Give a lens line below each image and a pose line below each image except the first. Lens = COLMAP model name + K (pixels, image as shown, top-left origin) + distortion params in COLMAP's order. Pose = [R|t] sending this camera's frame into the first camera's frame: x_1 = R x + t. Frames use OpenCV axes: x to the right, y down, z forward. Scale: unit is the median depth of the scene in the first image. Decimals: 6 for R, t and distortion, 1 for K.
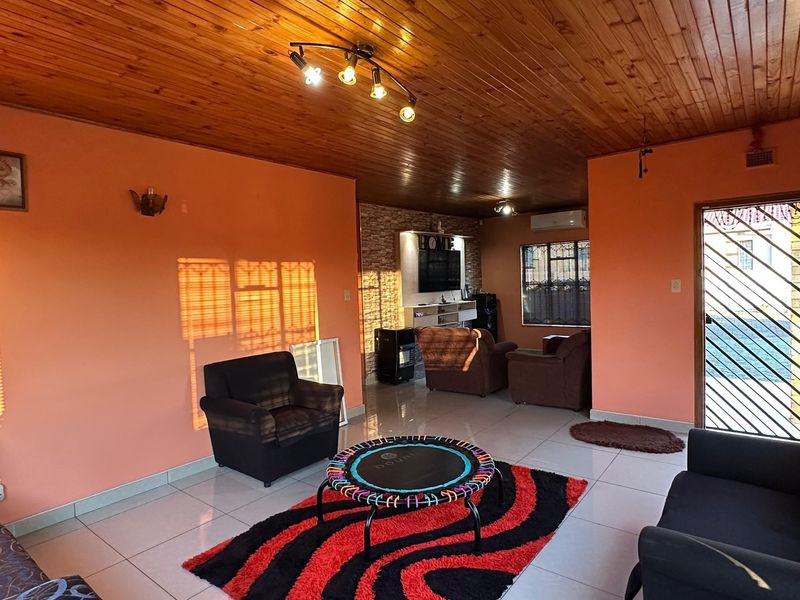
lens RADIAL K [[469.5, 0, 397.7], [0, 469.5, 302.4], [0, 0, 1]] dist [-0.001648, -0.000770]
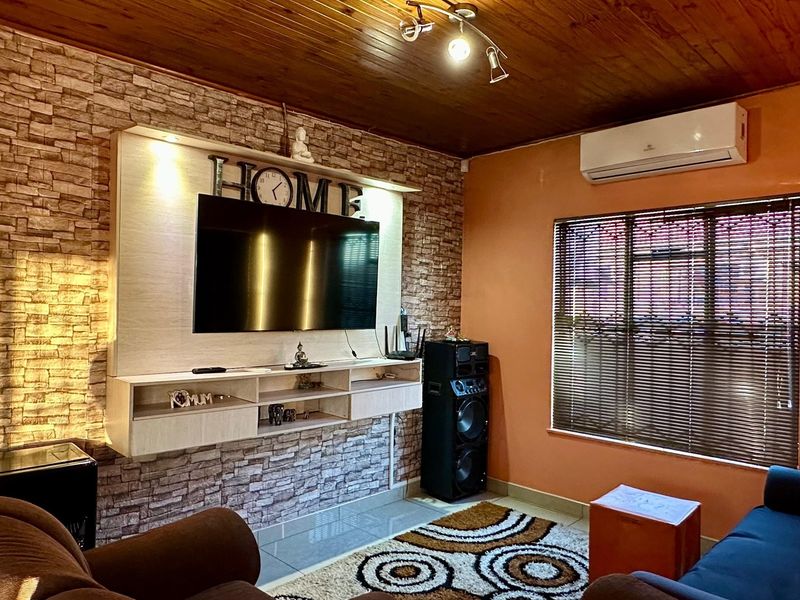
lens RADIAL K [[567.0, 0, 399.4], [0, 567.0, 305.4], [0, 0, 1]] dist [-0.002931, 0.001118]
pose [[0.992841, 0.052284, -0.107389, 0.286160], [-0.057113, 0.997467, -0.042398, -0.039458], [0.104900, 0.048228, 0.993313, 0.806398]]
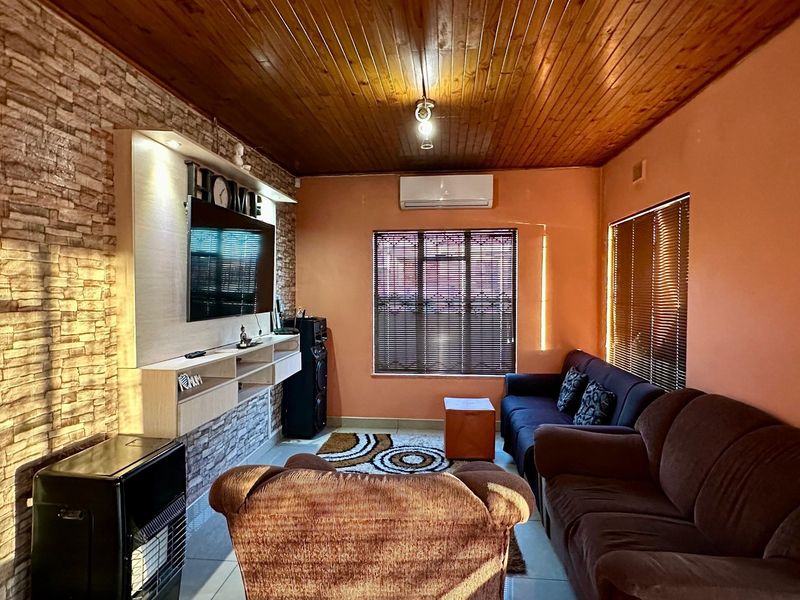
lens RADIAL K [[469.5, 0, 397.7], [0, 469.5, 302.4], [0, 0, 1]] dist [-0.001648, -0.000770]
pose [[0.839996, 0.018381, 0.542281, -0.017684], [-0.003105, 0.999573, -0.029071, -0.032586], [-0.542584, 0.022735, 0.839694, 0.788181]]
